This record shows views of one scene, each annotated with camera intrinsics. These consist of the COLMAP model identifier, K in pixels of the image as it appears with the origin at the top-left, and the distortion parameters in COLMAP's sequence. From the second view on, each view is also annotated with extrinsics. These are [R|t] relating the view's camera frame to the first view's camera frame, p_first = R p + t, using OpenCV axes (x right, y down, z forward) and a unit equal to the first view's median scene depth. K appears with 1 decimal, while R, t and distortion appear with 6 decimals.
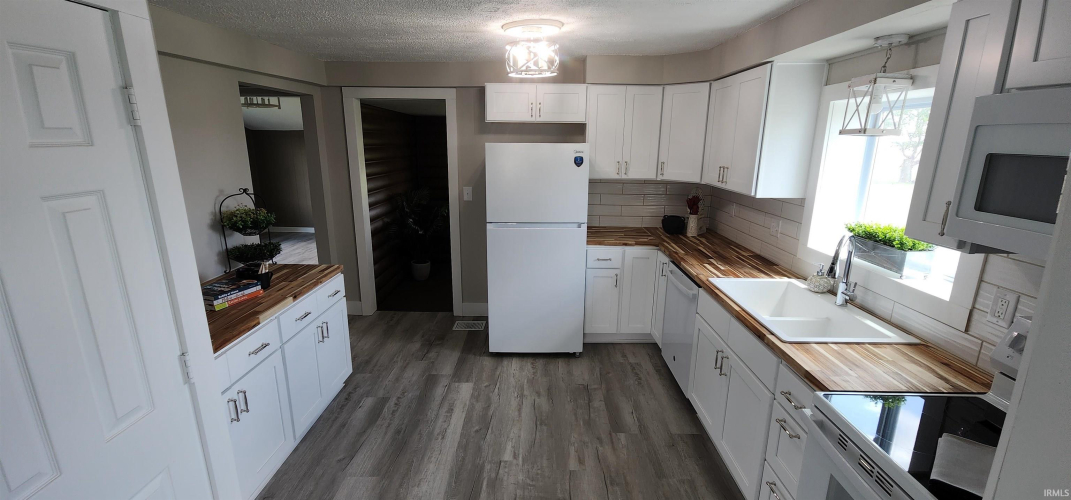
lens RADIAL K [[435.9, 0, 535.5], [0, 435.9, 250.0], [0, 0, 1]] dist [0.001355, 0.000261]
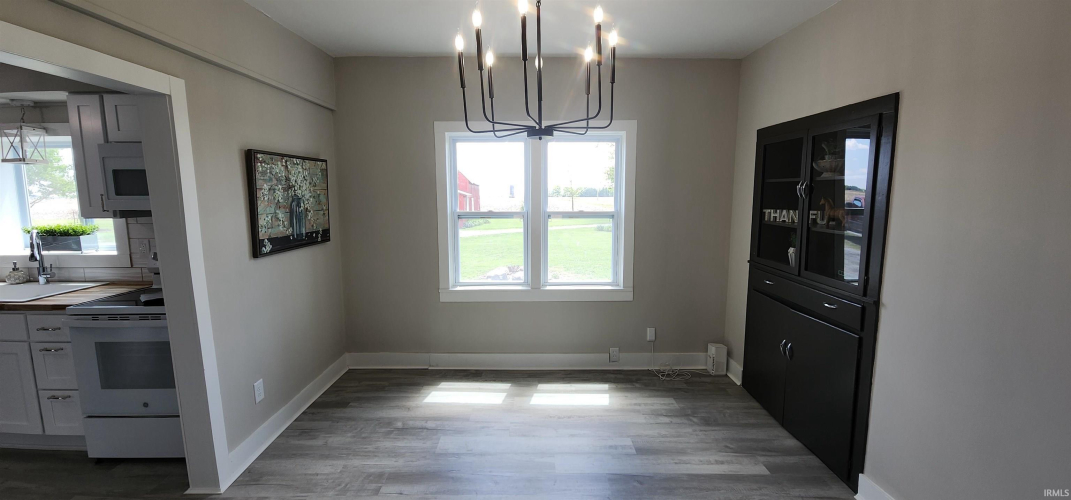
lens RADIAL K [[430.8, 0, 537.8], [0, 430.8, 246.0], [0, 0, 1]] dist [0.000821, -0.006907]
pose [[-0.032355, -0.128104, 0.991233, -0.779623], [0.243335, 0.960901, 0.132127, 0.246053], [-0.969402, 0.245477, 0.000082, -0.629240]]
